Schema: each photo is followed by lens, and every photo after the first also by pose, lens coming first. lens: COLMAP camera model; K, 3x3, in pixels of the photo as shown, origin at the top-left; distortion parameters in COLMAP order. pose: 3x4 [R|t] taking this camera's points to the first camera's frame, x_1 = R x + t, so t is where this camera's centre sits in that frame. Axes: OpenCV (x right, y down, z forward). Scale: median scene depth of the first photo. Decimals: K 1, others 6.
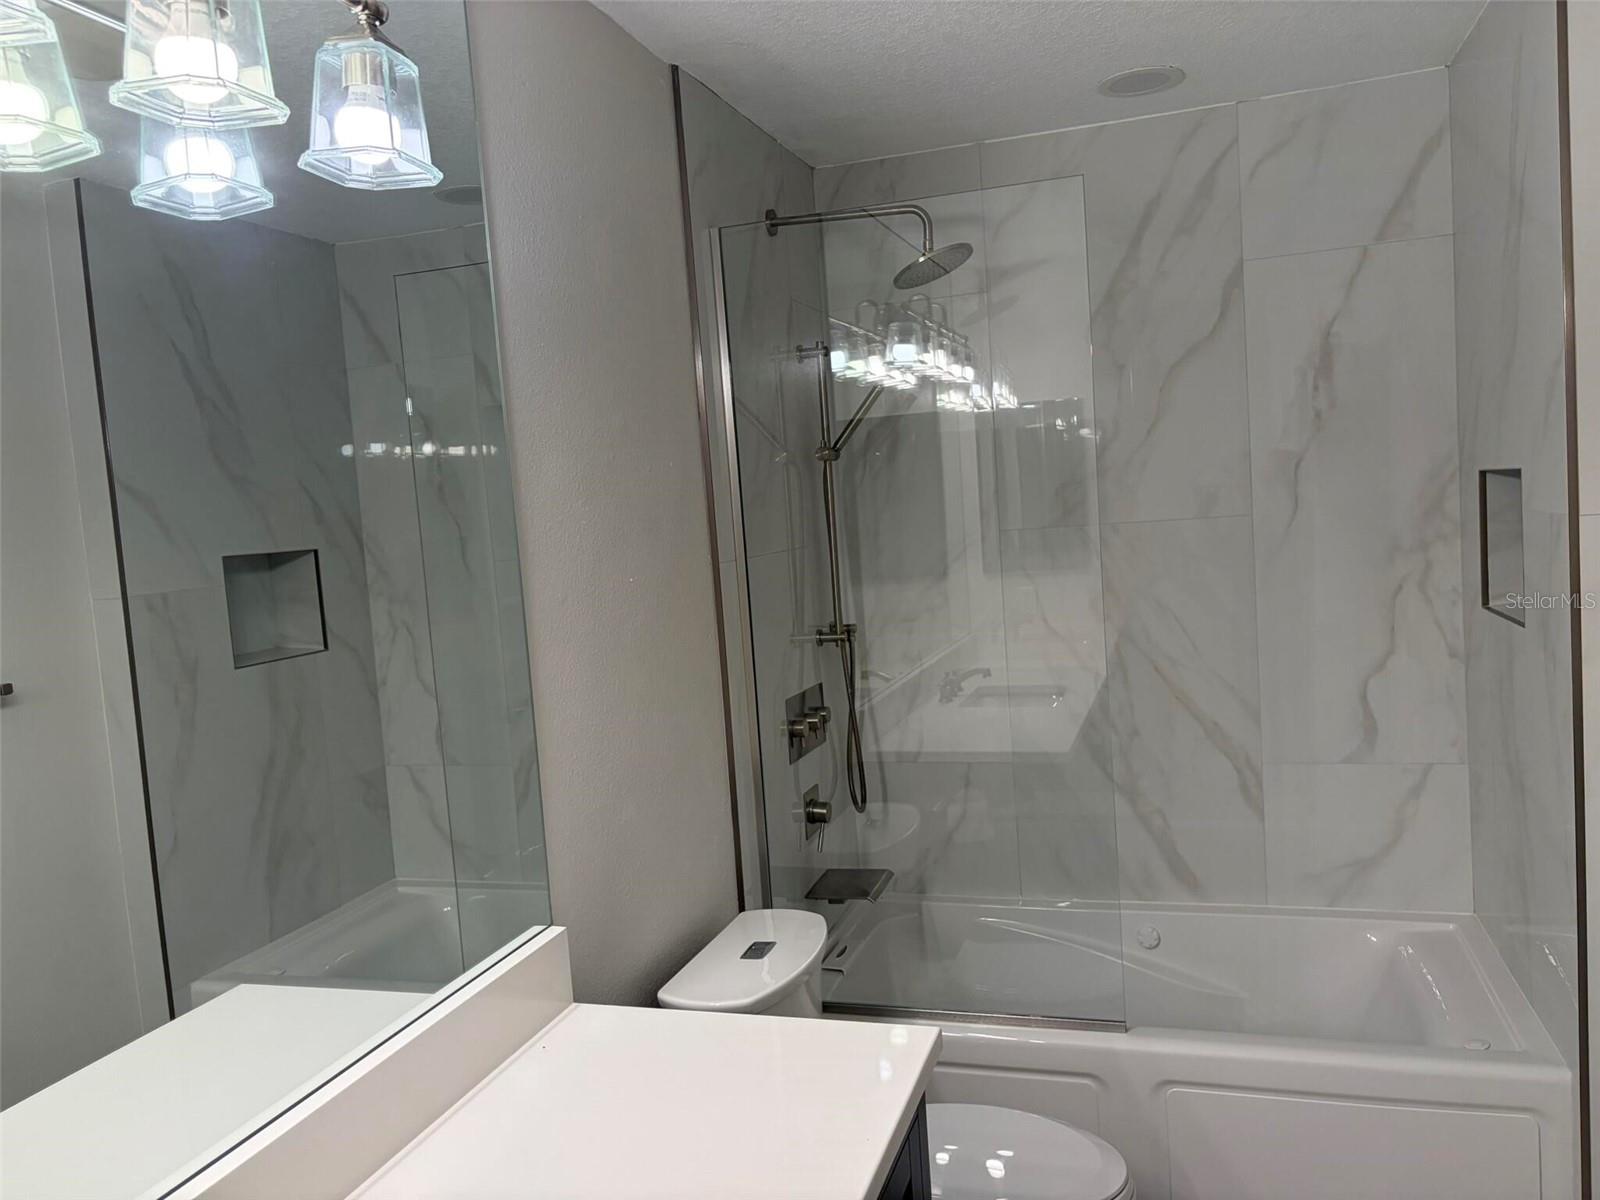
lens RADIAL K [[1207.2, 0, 800.3], [0, 1207.2, 604.2], [0, 0, 1]] dist [0.067236, -0.076106]
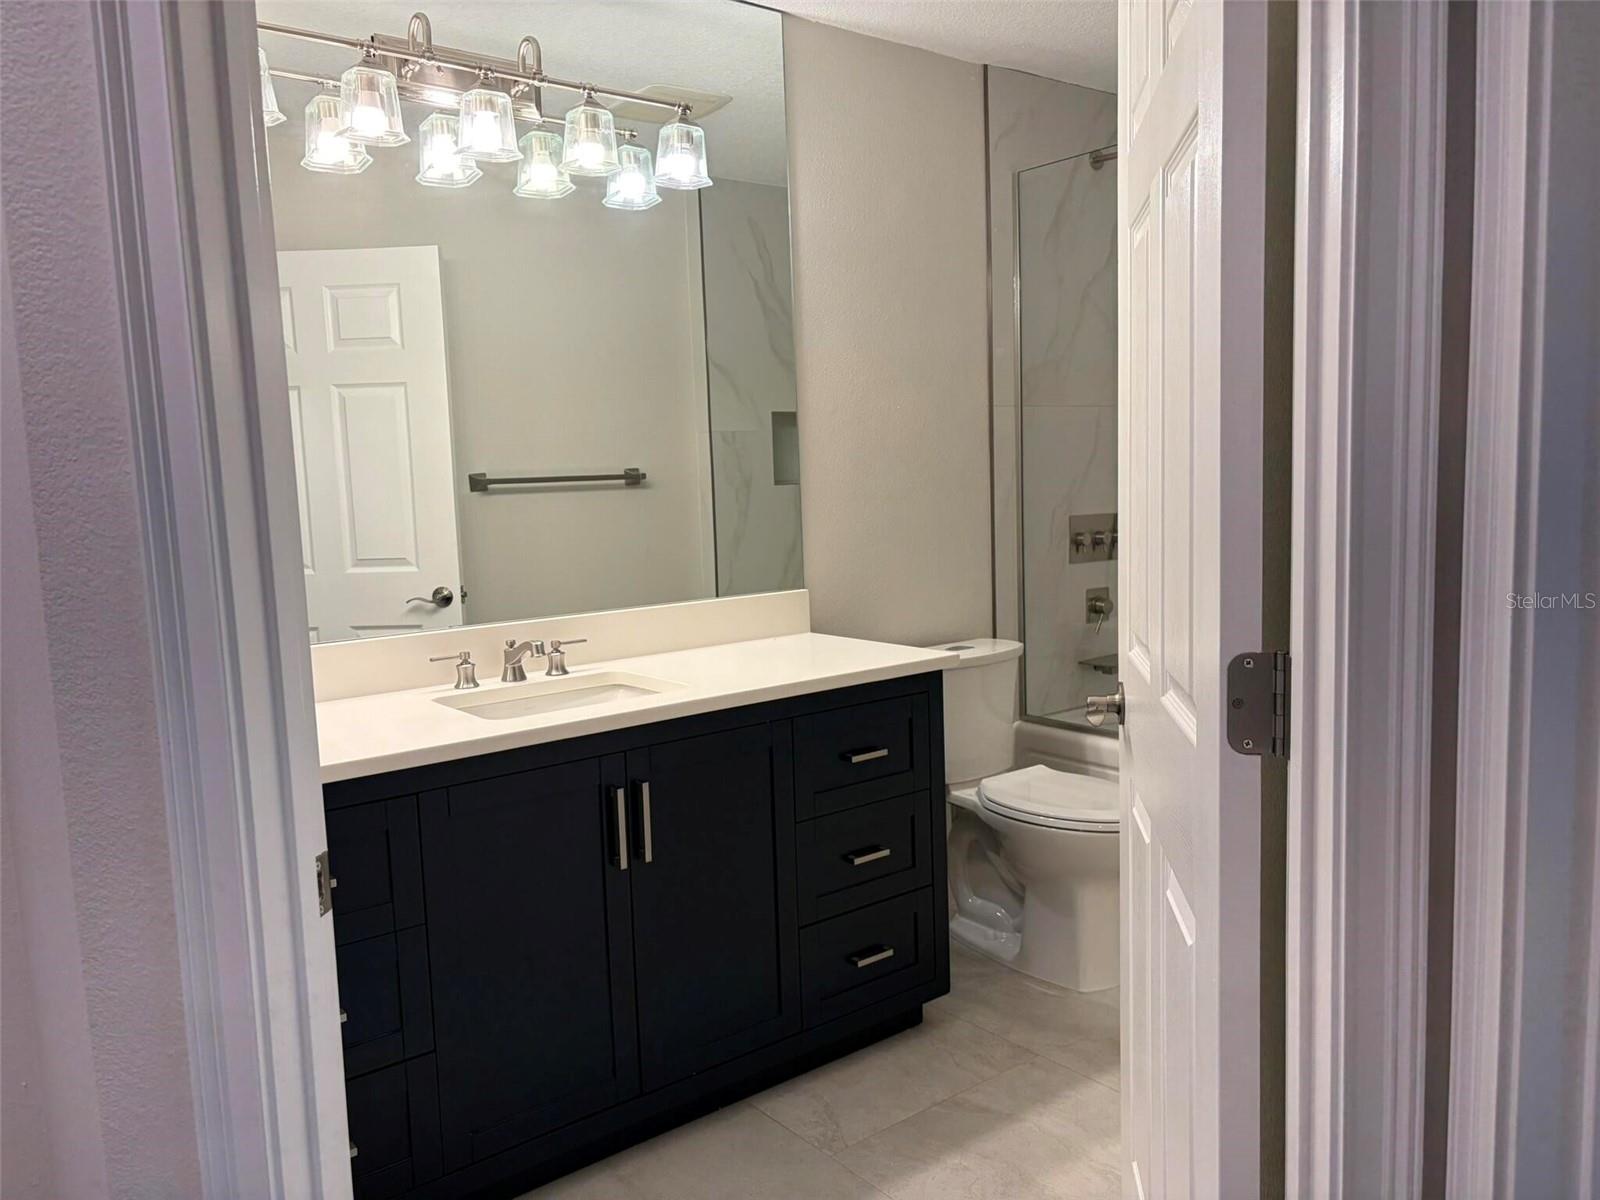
lens RADIAL K [[1207.2, 0, 800.3], [0, 1207.2, 604.2], [0, 0, 1]] dist [0.067236, -0.076106]
pose [[0.831038, 0.106886, -0.545849, 0.591175], [-0.073998, 0.993885, 0.081959, 0.105801], [0.551271, -0.027720, 0.833865, -0.381329]]
